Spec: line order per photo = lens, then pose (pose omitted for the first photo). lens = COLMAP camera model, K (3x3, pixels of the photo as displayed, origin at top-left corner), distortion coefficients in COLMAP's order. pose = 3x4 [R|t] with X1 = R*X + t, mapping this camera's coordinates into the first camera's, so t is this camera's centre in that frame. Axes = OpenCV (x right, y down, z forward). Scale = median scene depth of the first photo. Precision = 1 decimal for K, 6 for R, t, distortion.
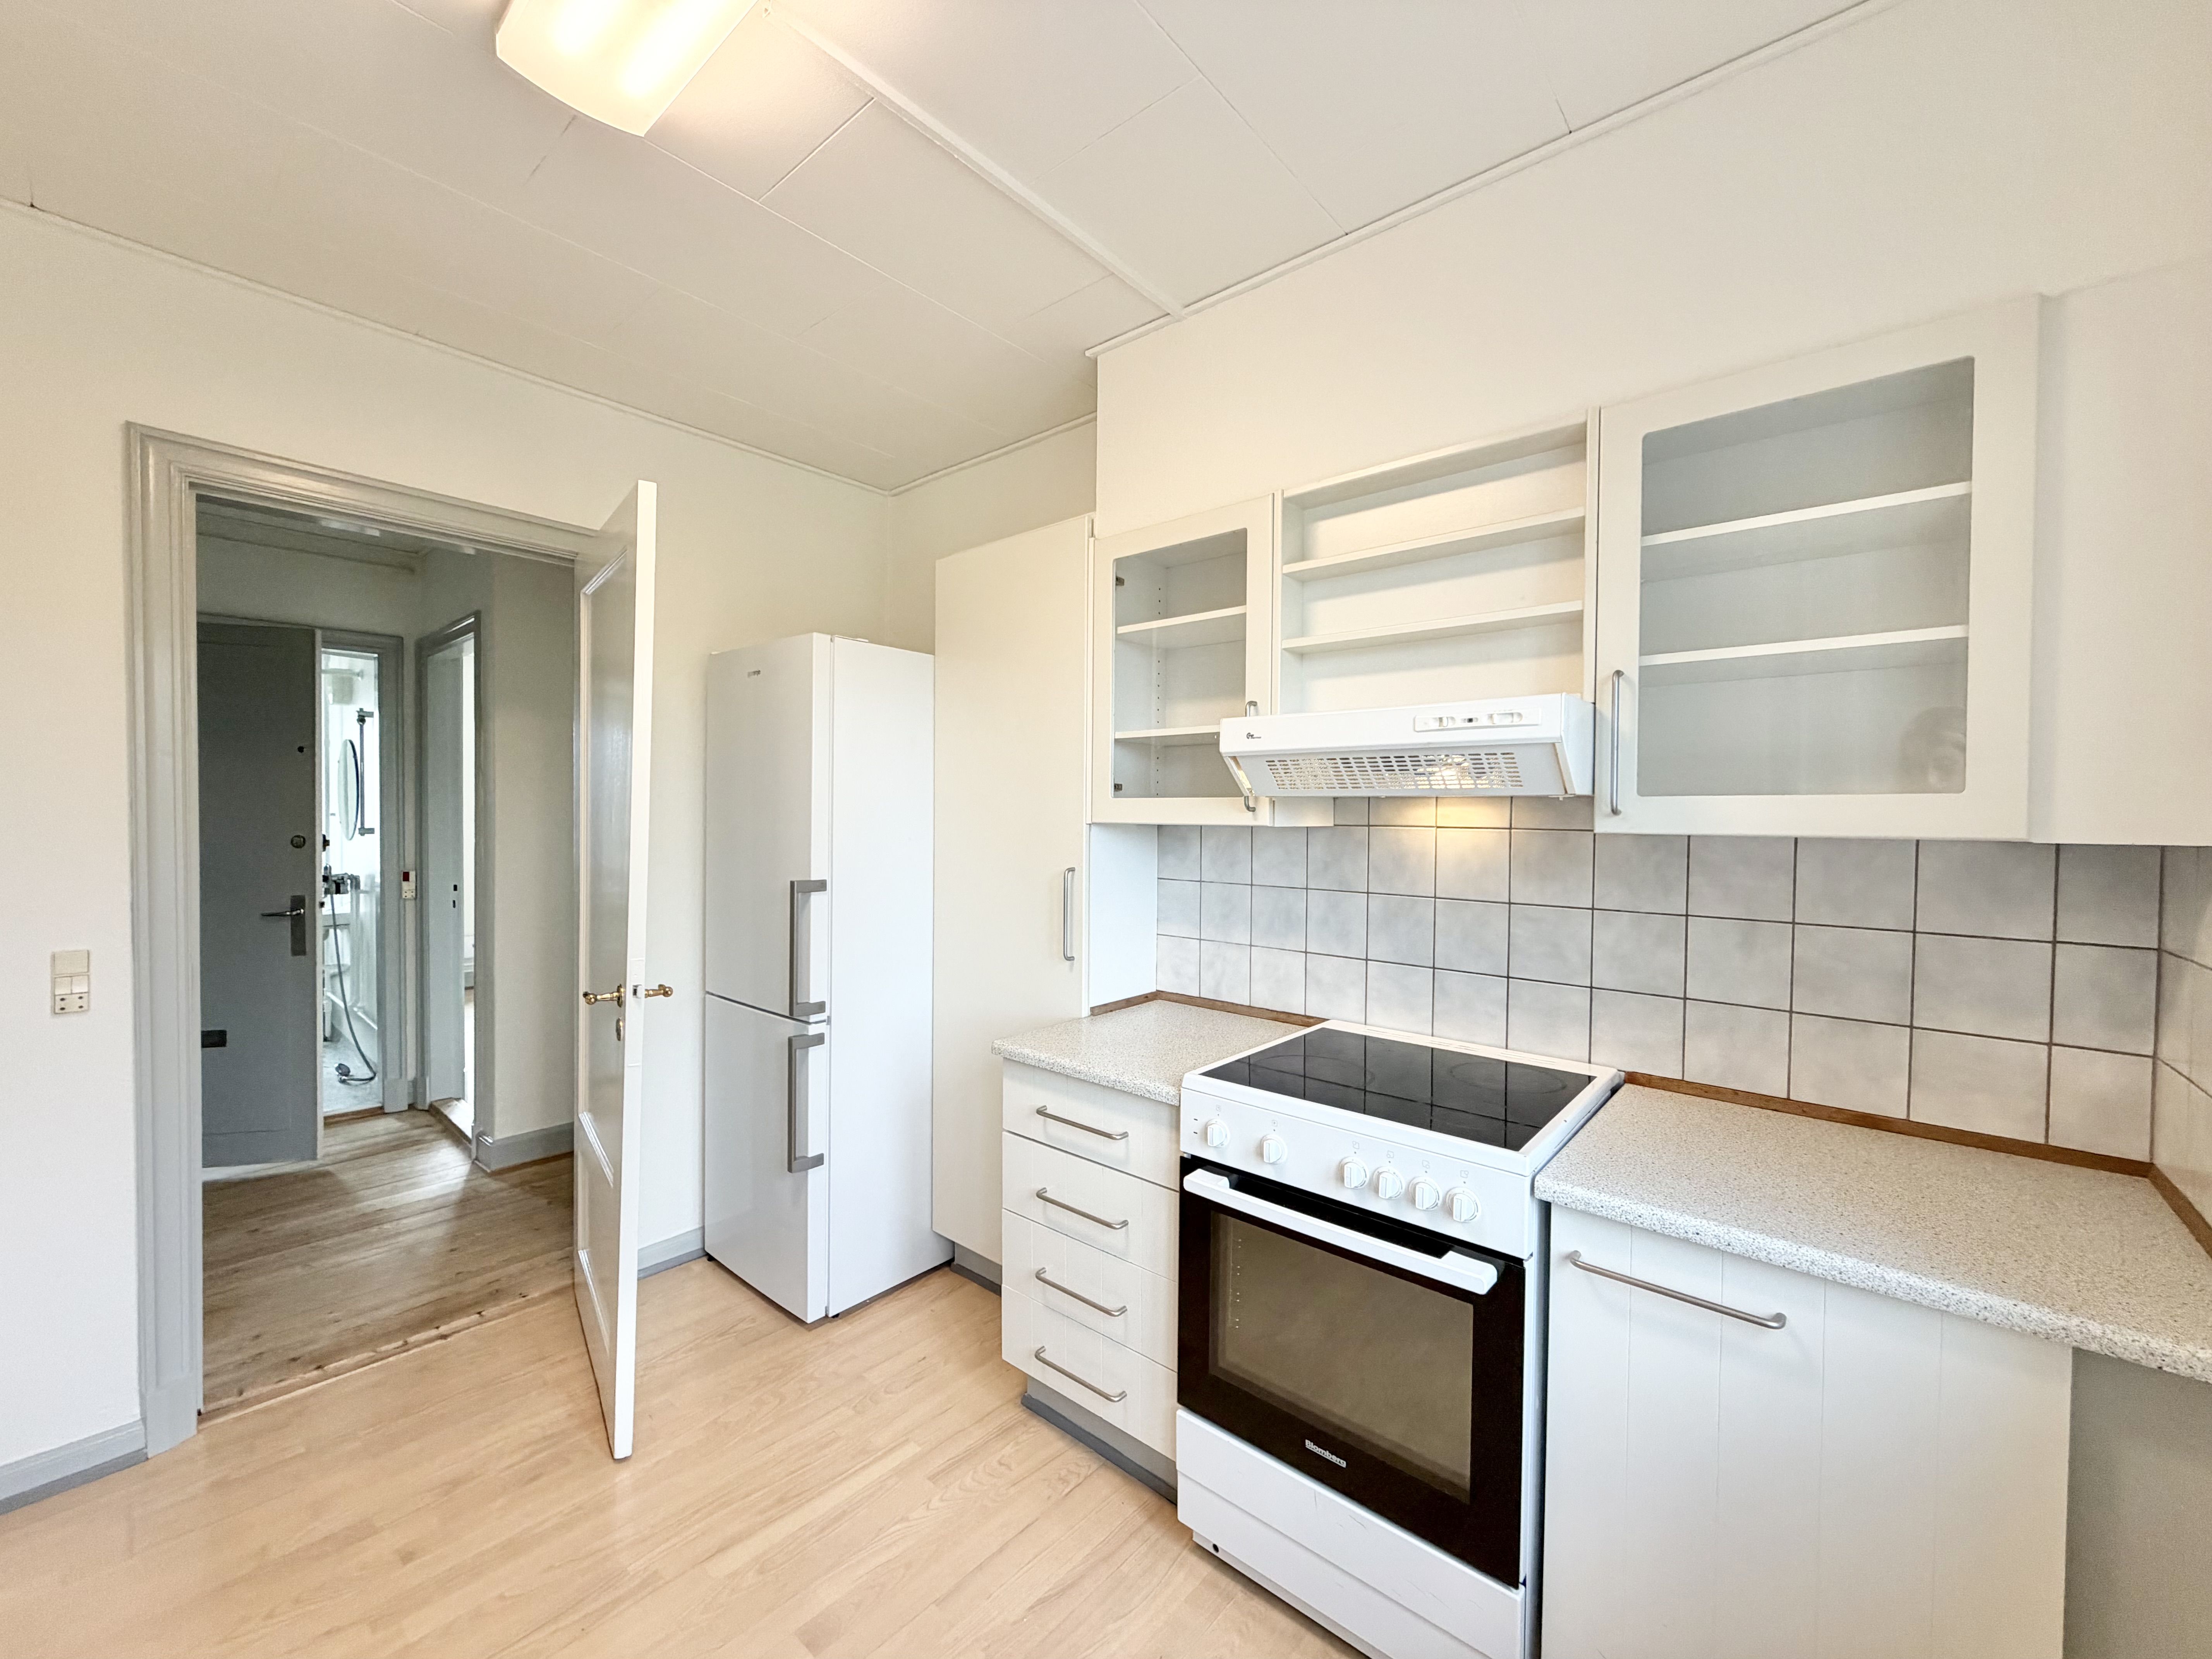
lens RADIAL K [[883.8, 0, 1096.4], [0, 883.8, 826.4], [0, 0, 1]] dist [-0.002056, -0.000270]
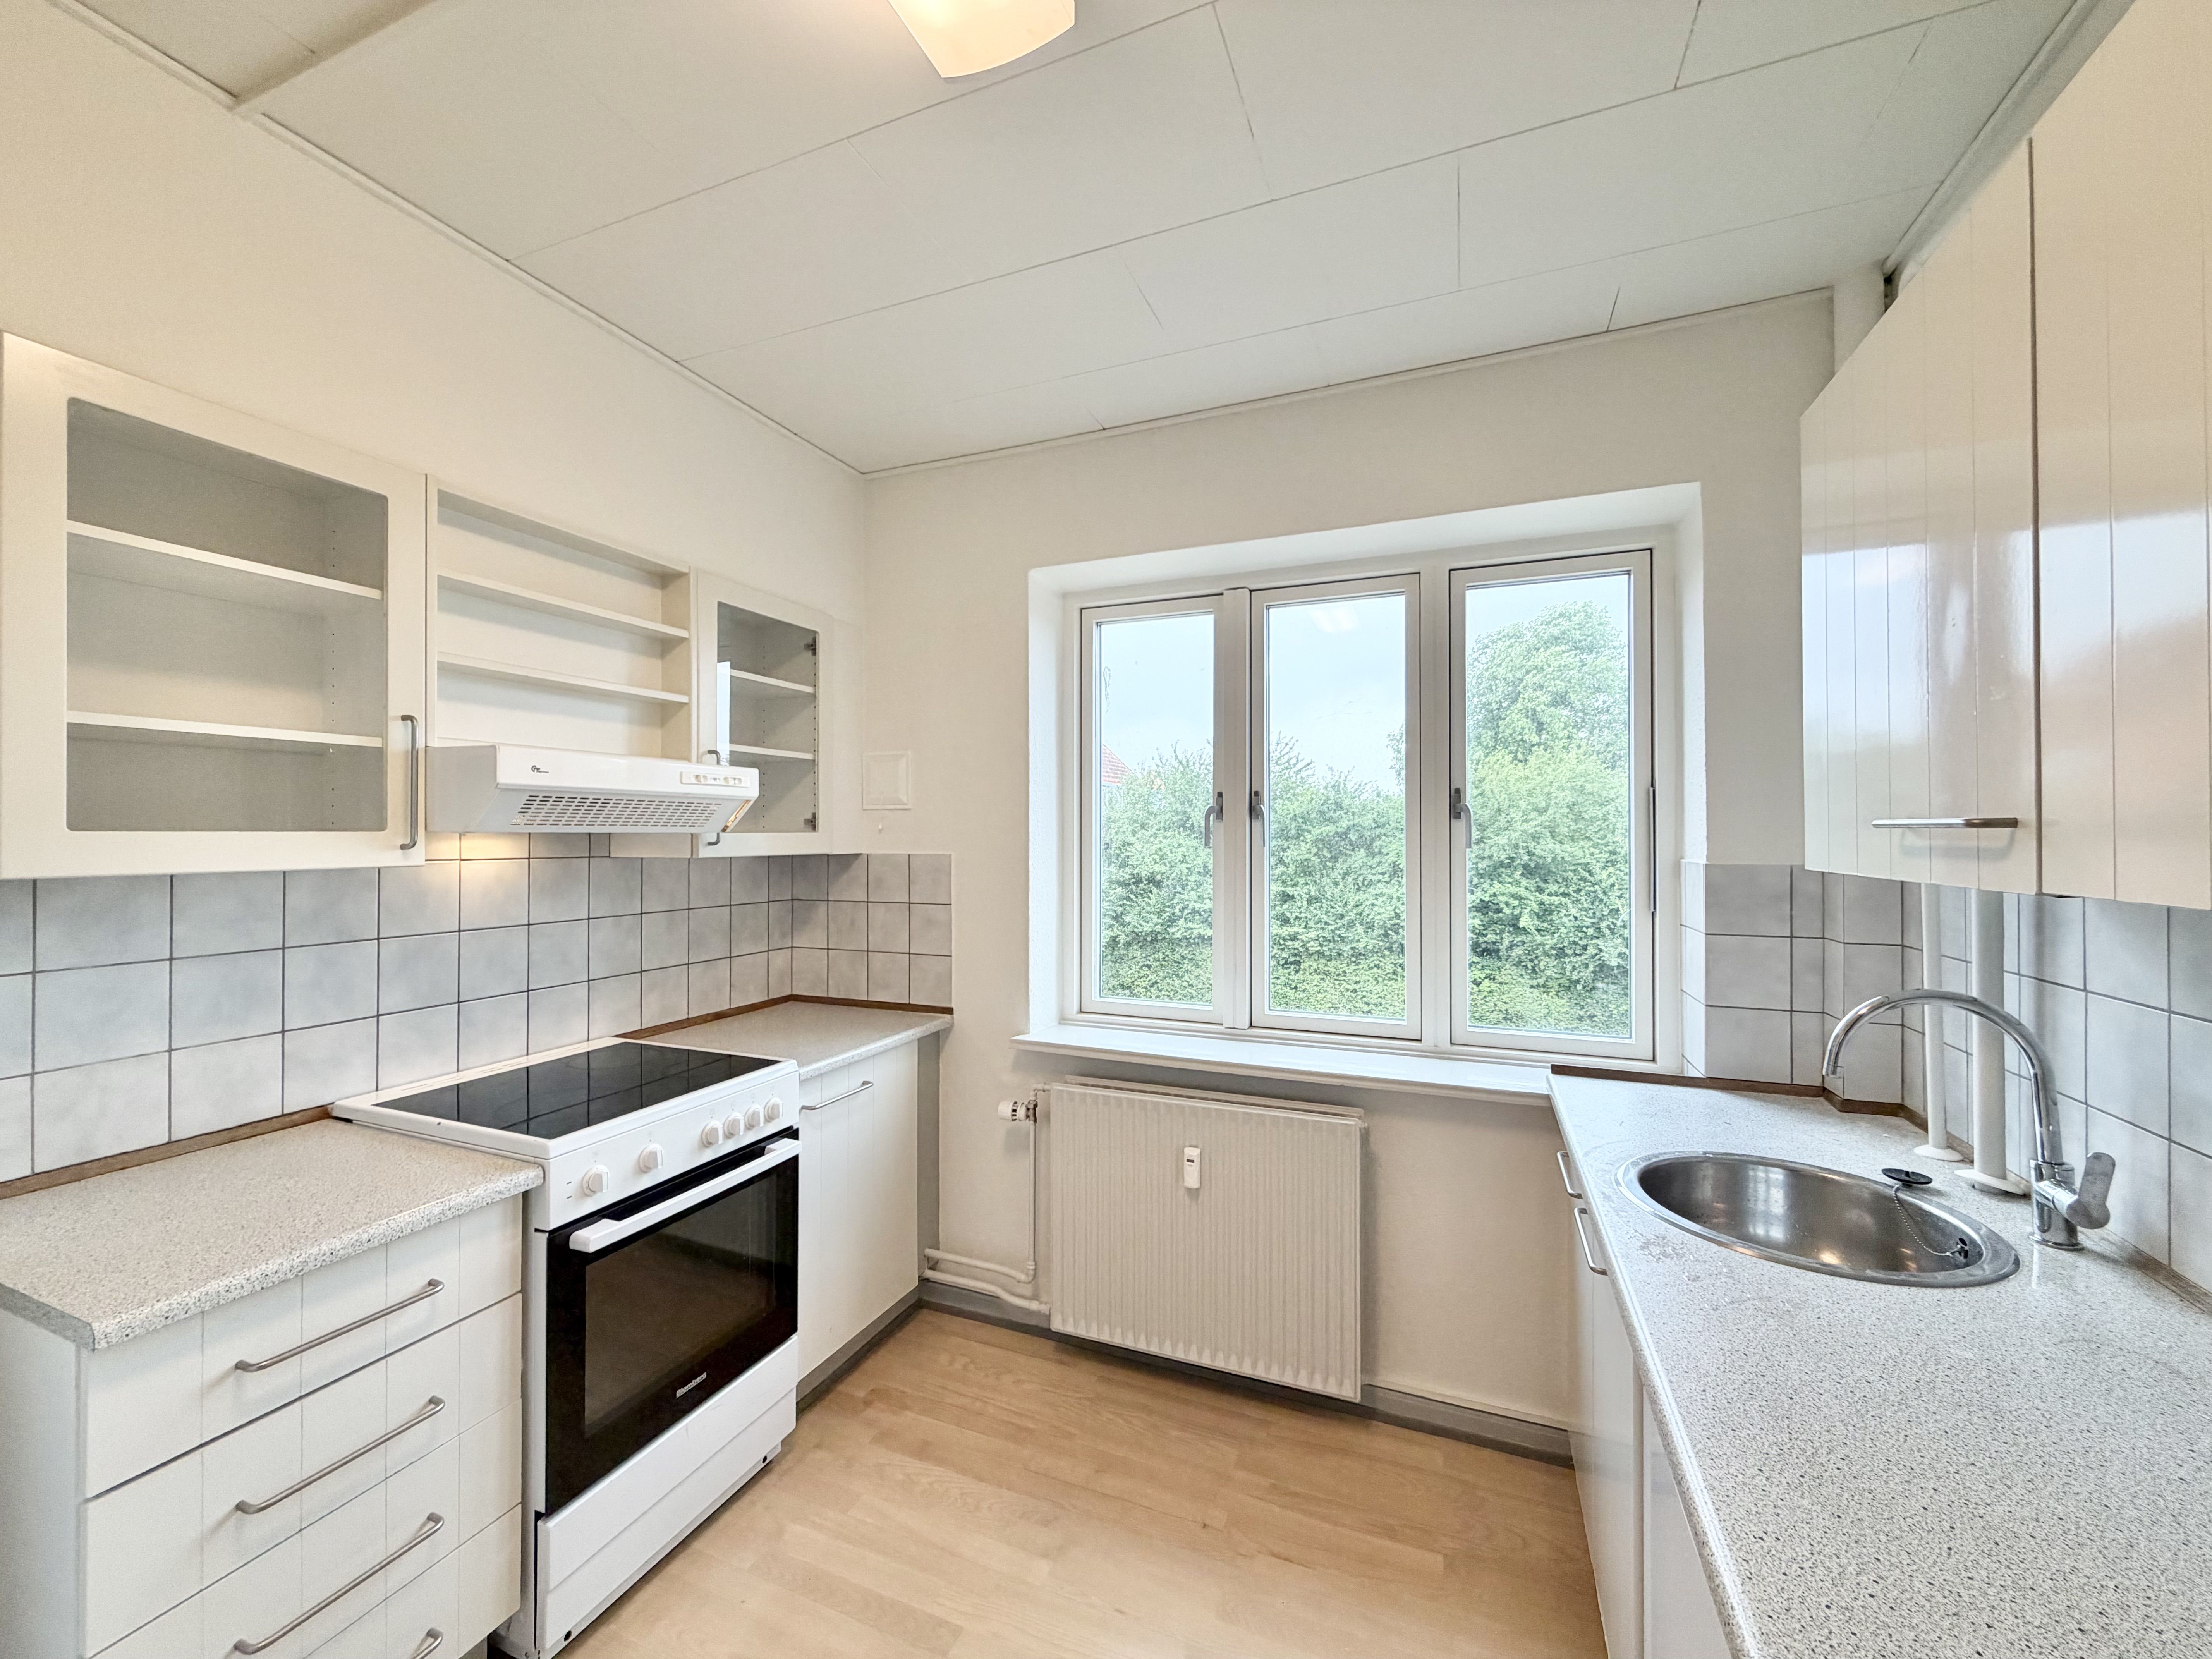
lens RADIAL K [[883.8, 0, 1092.0], [0, 883.8, 826.9], [0, 0, 1]] dist [-0.002056, -0.000270]
pose [[-0.314842, -0.002474, 0.949141, -0.885729], [0.009751, 0.999935, 0.005841, -0.039599], [-0.949094, 0.011095, -0.314798, 0.722810]]
